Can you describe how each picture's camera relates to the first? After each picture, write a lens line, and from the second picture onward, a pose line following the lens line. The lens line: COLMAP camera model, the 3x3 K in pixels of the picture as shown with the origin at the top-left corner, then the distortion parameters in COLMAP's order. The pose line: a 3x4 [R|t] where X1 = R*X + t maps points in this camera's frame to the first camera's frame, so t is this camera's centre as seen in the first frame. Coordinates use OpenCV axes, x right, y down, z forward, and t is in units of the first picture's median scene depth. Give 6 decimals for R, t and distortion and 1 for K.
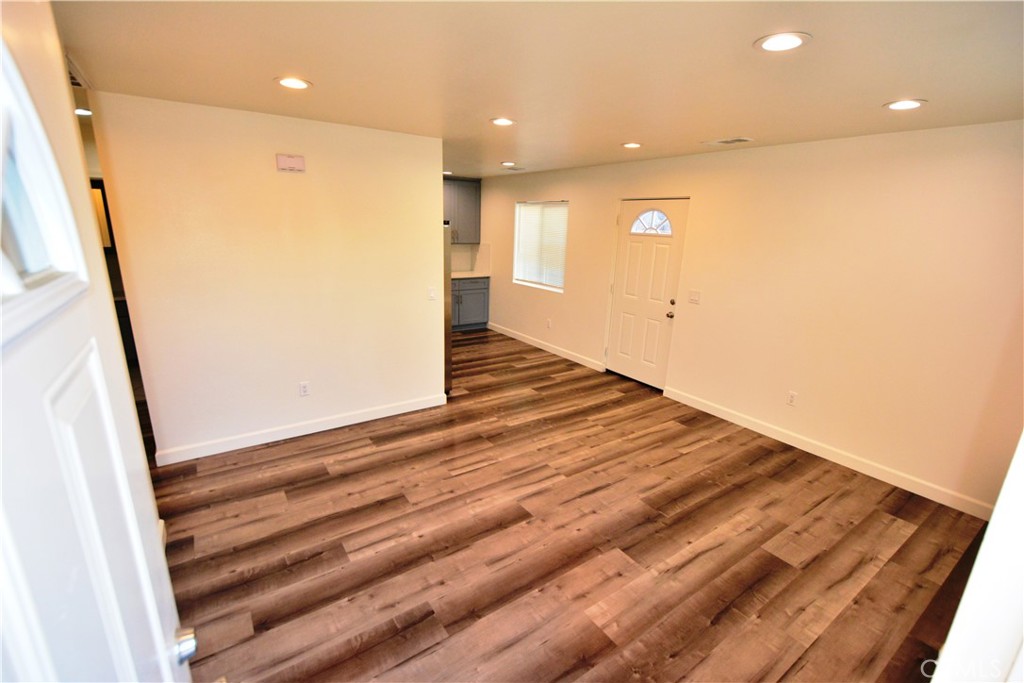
lens RADIAL K [[449.5, 0, 510.2], [0, 449.5, 346.7], [0, 0, 1]] dist [0.006205, -0.008469]
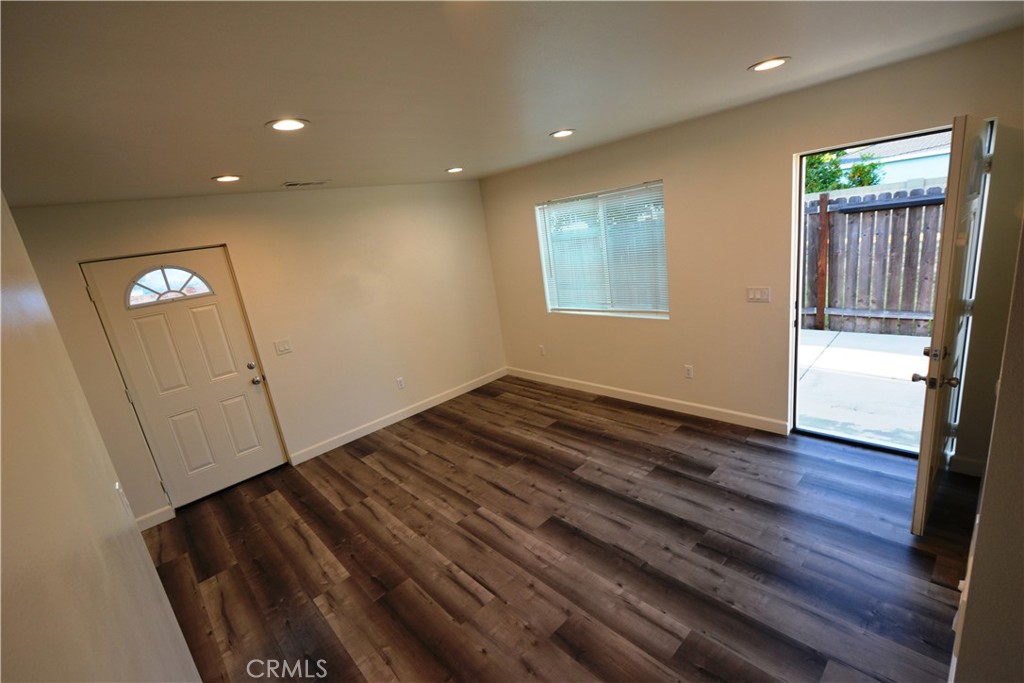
lens RADIAL K [[449.5, 0, 510.2], [0, 449.5, 346.7], [0, 0, 1]] dist [0.006205, -0.008469]
pose [[-0.141641, -0.266814, 0.953283, -0.722061], [0.392848, 0.868764, 0.301528, -0.280920], [-0.908630, 0.417204, -0.018235, 0.817824]]
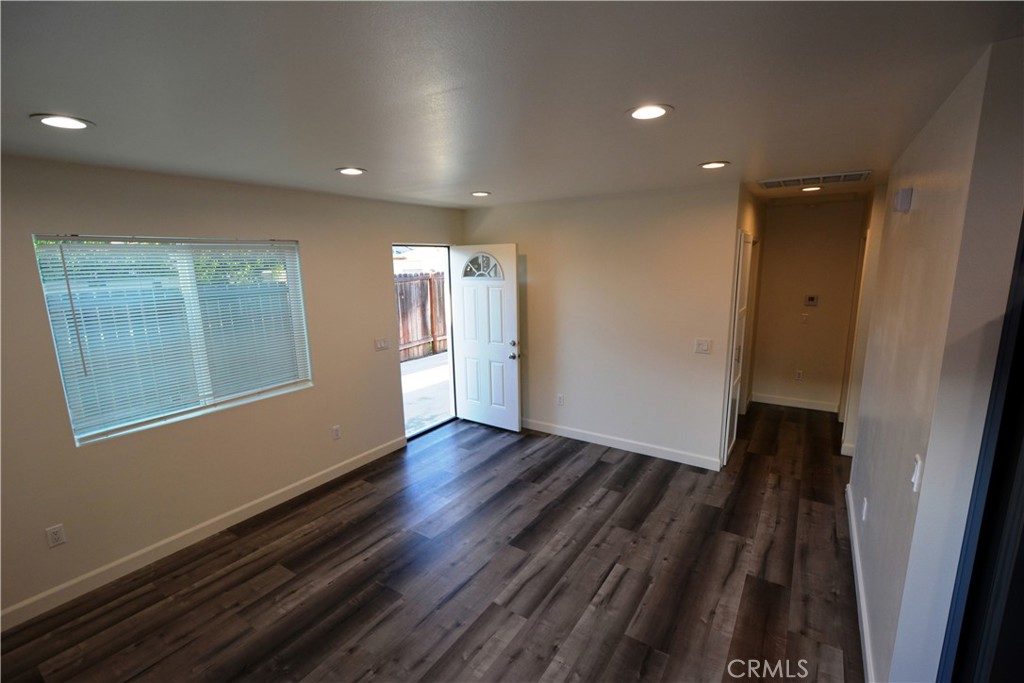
lens RADIAL K [[449.5, 0, 510.2], [0, 449.5, 346.7], [0, 0, 1]] dist [0.006205, -0.008469]
pose [[-0.929950, 0.056614, -0.363301, 0.355245], [-0.106631, 0.904087, 0.413831, -0.427558], [0.351884, 0.423582, -0.834719, 1.471204]]
